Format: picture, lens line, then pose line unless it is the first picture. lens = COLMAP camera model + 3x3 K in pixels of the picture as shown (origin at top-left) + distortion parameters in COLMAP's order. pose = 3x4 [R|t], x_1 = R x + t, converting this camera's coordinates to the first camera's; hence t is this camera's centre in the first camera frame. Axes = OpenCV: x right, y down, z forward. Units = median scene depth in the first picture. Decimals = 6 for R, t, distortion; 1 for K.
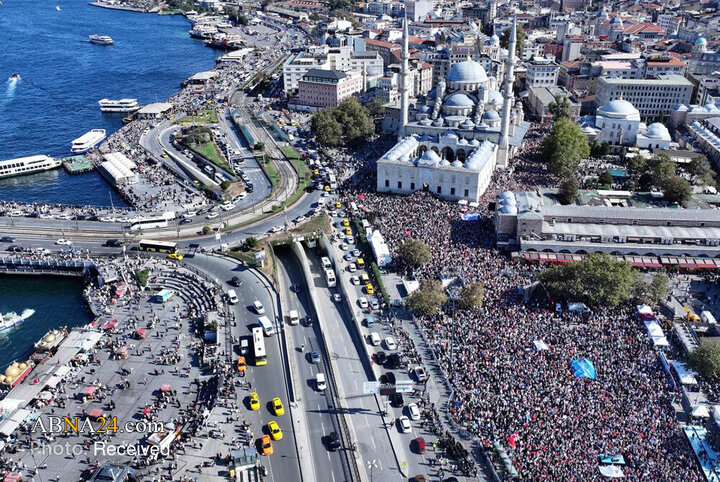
lens RADIAL K [[596.2, 0, 363.0], [0, 596.2, 239.5], [0, 0, 1]] dist [0.000513, 0.000212]
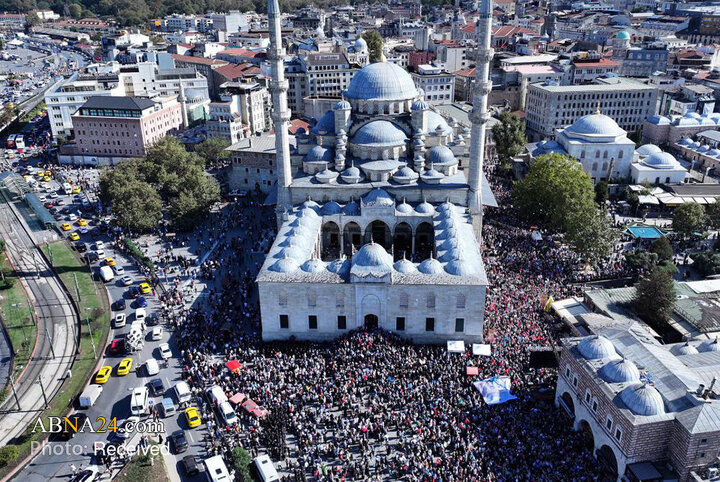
lens RADIAL K [[596.2, 0, 363.0], [0, 596.2, 239.5], [0, 0, 1]] dist [0.000513, 0.000212]
pose [[0.949783, -0.120880, 0.288617, -0.024083], [0.133465, 0.990757, -0.024253, -0.122981], [-0.283017, 0.061556, 0.957137, 0.479527]]
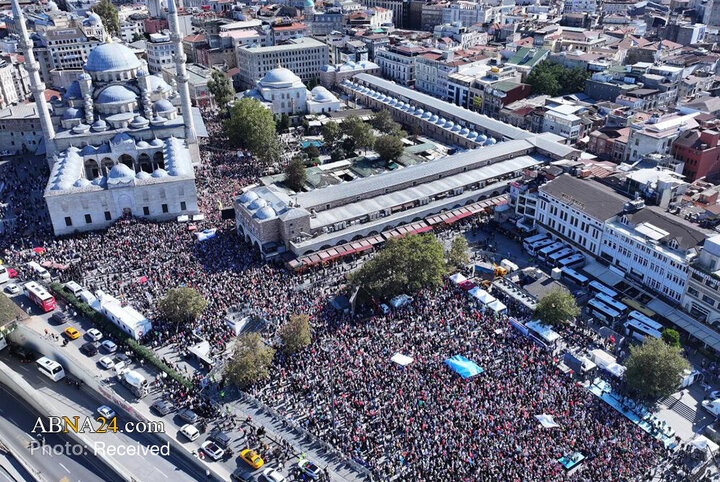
lens RADIAL K [[596.2, 0, 363.0], [0, 596.2, 239.5], [0, 0, 1]] dist [0.000513, 0.000212]
pose [[0.763629, -0.291971, 0.575867, -0.097225], [0.274182, 0.954139, 0.120180, -0.055644], [-0.584546, 0.066120, 0.808662, 0.187691]]
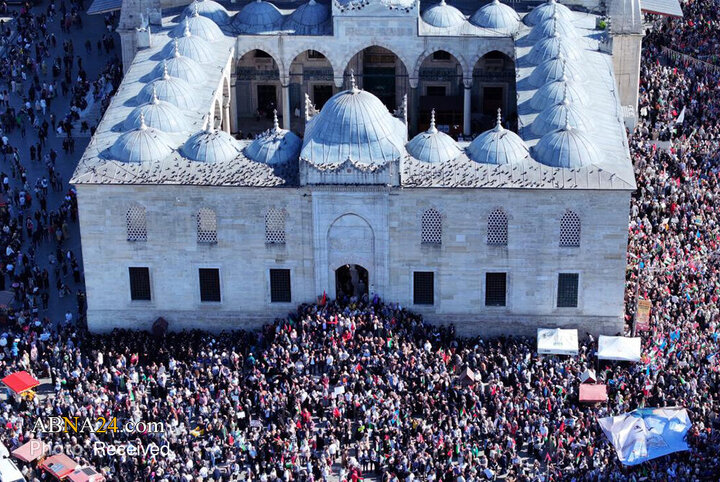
lens RADIAL K [[1703.6, 0, 360.2], [0, 1703.6, 261.8], [0, 0, 1]] dist [-0.152073, -0.298326]
pose [[0.951308, -0.139202, 0.275020, -0.035771], [0.135514, 0.990243, 0.032464, -0.097502], [-0.276855, 0.006386, 0.960890, 0.413755]]
